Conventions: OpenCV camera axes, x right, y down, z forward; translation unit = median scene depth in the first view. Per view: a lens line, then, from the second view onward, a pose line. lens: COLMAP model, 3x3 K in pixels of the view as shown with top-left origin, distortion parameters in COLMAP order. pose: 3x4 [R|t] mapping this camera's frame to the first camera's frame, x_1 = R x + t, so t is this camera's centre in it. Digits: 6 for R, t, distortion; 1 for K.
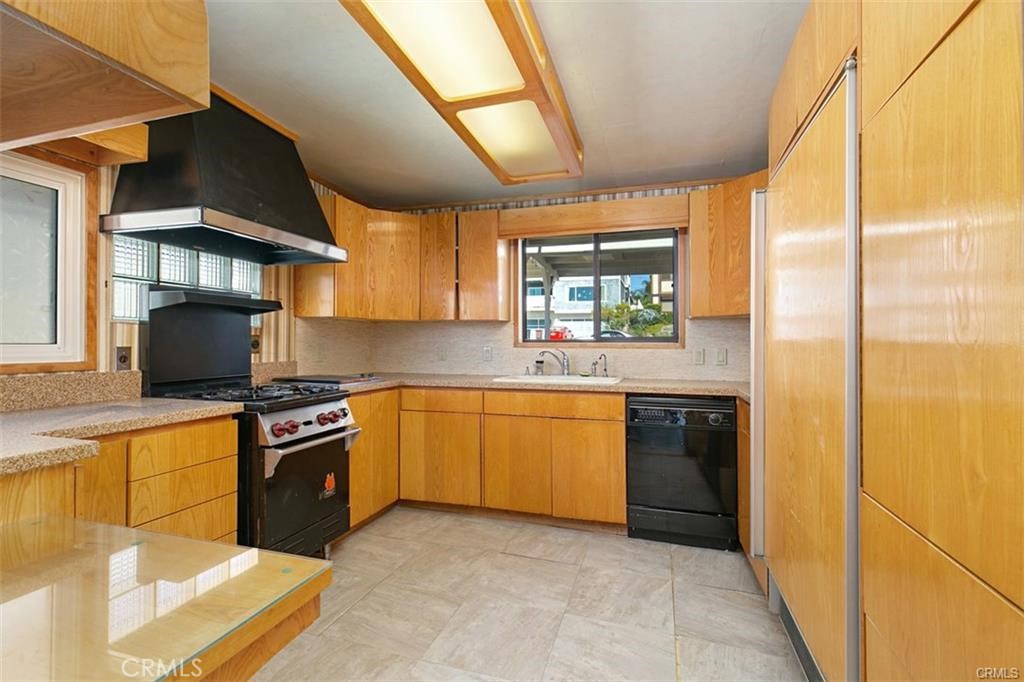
lens RADIAL K [[467.8, 0, 510.0], [0, 467.8, 338.8], [0, 0, 1]] dist [0.002838, -0.002070]
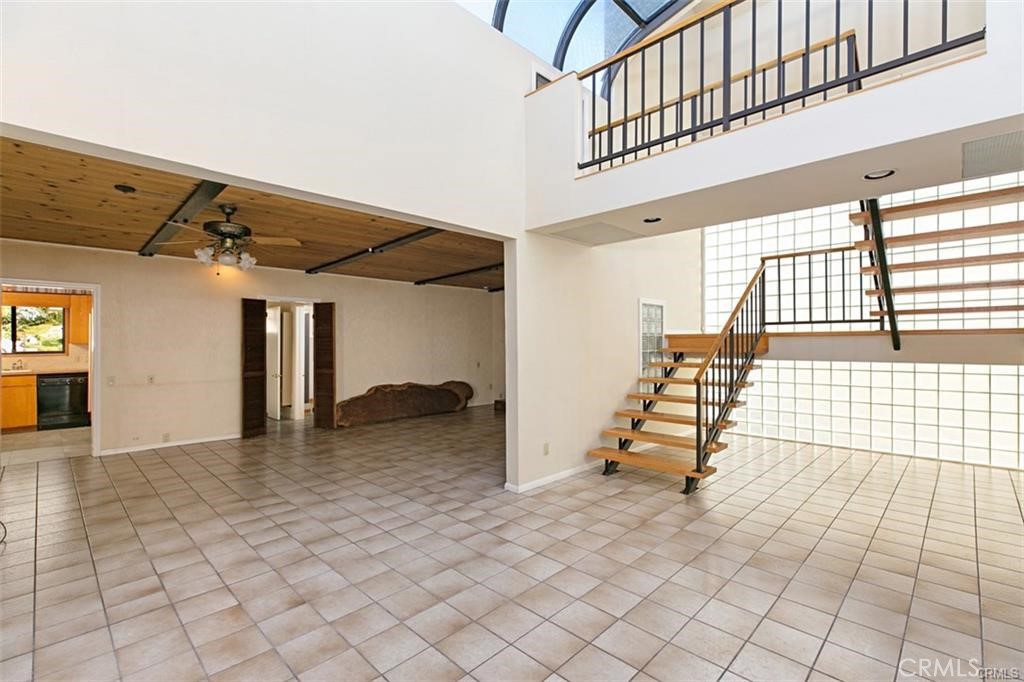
lens RADIAL K [[467.8, 0, 510.2], [0, 467.8, 338.6], [0, 0, 1]] dist [0.002838, -0.002070]
pose [[0.461489, 0.004352, 0.887135, -0.832487], [-0.000721, 0.999989, -0.004531, -0.072003], [-0.887146, 0.001452, 0.461487, -2.495961]]
